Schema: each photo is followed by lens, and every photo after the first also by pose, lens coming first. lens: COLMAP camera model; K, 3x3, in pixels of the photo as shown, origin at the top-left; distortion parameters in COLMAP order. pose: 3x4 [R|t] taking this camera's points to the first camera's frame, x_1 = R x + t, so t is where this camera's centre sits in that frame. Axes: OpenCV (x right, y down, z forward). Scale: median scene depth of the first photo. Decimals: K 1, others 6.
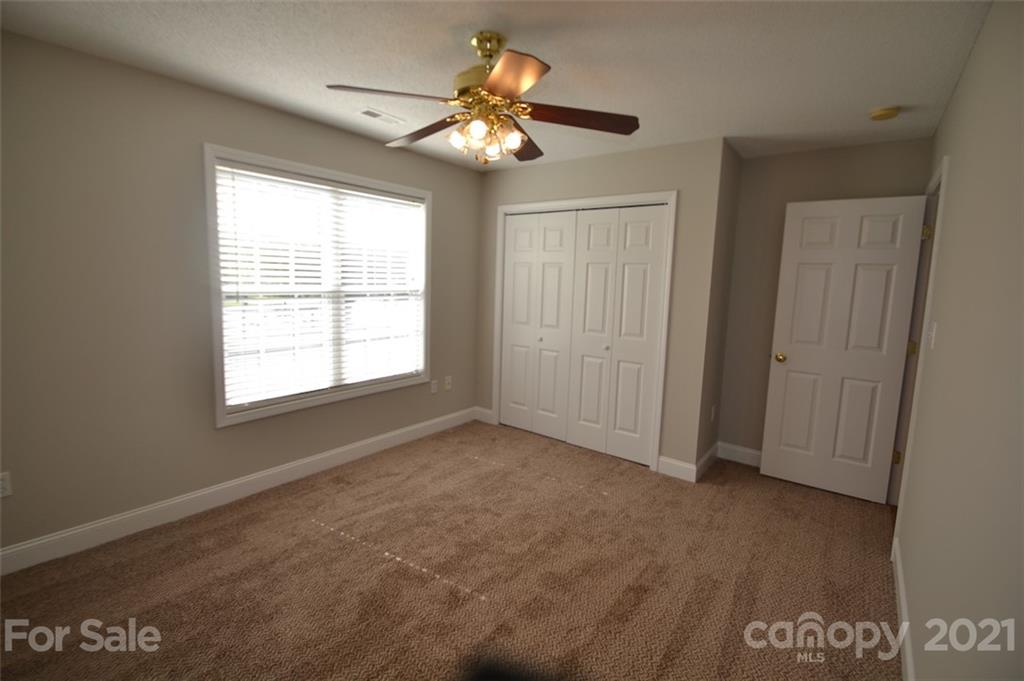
lens RADIAL K [[453.8, 0, 501.9], [0, 453.8, 333.7], [0, 0, 1]] dist [-0.004503, -0.003788]
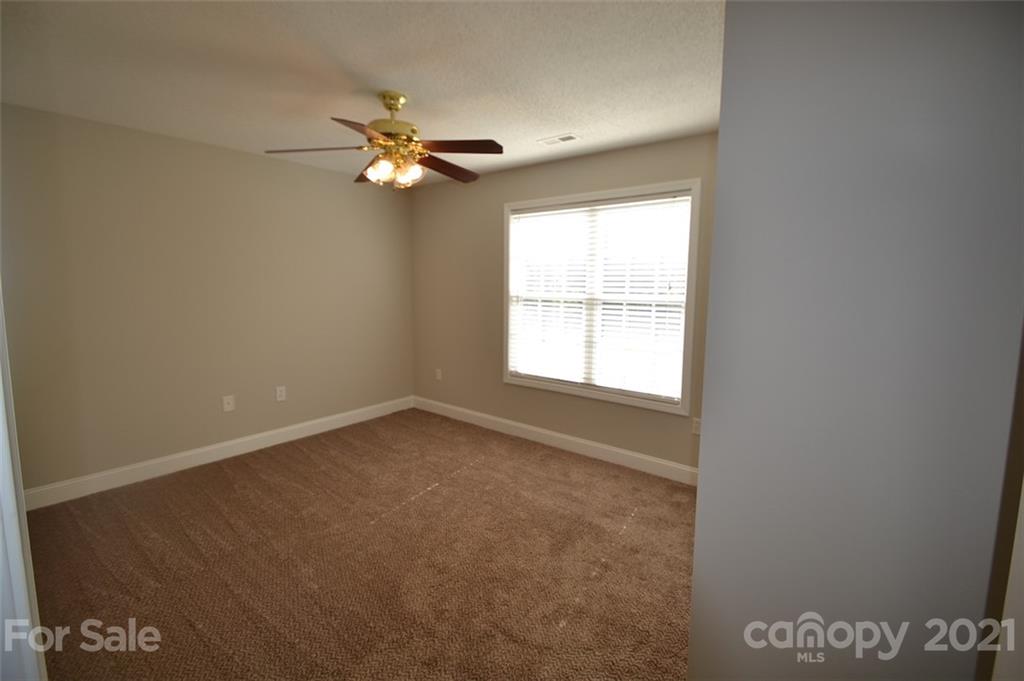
lens RADIAL K [[453.8, 0, 508.0], [0, 453.8, 330.5], [0, 0, 1]] dist [-0.004503, -0.003788]
pose [[-0.006093, 0.081855, -0.996626, 0.756083], [-0.129015, 0.988250, 0.081956, -0.082398], [0.991624, 0.129079, 0.004539, 0.806905]]
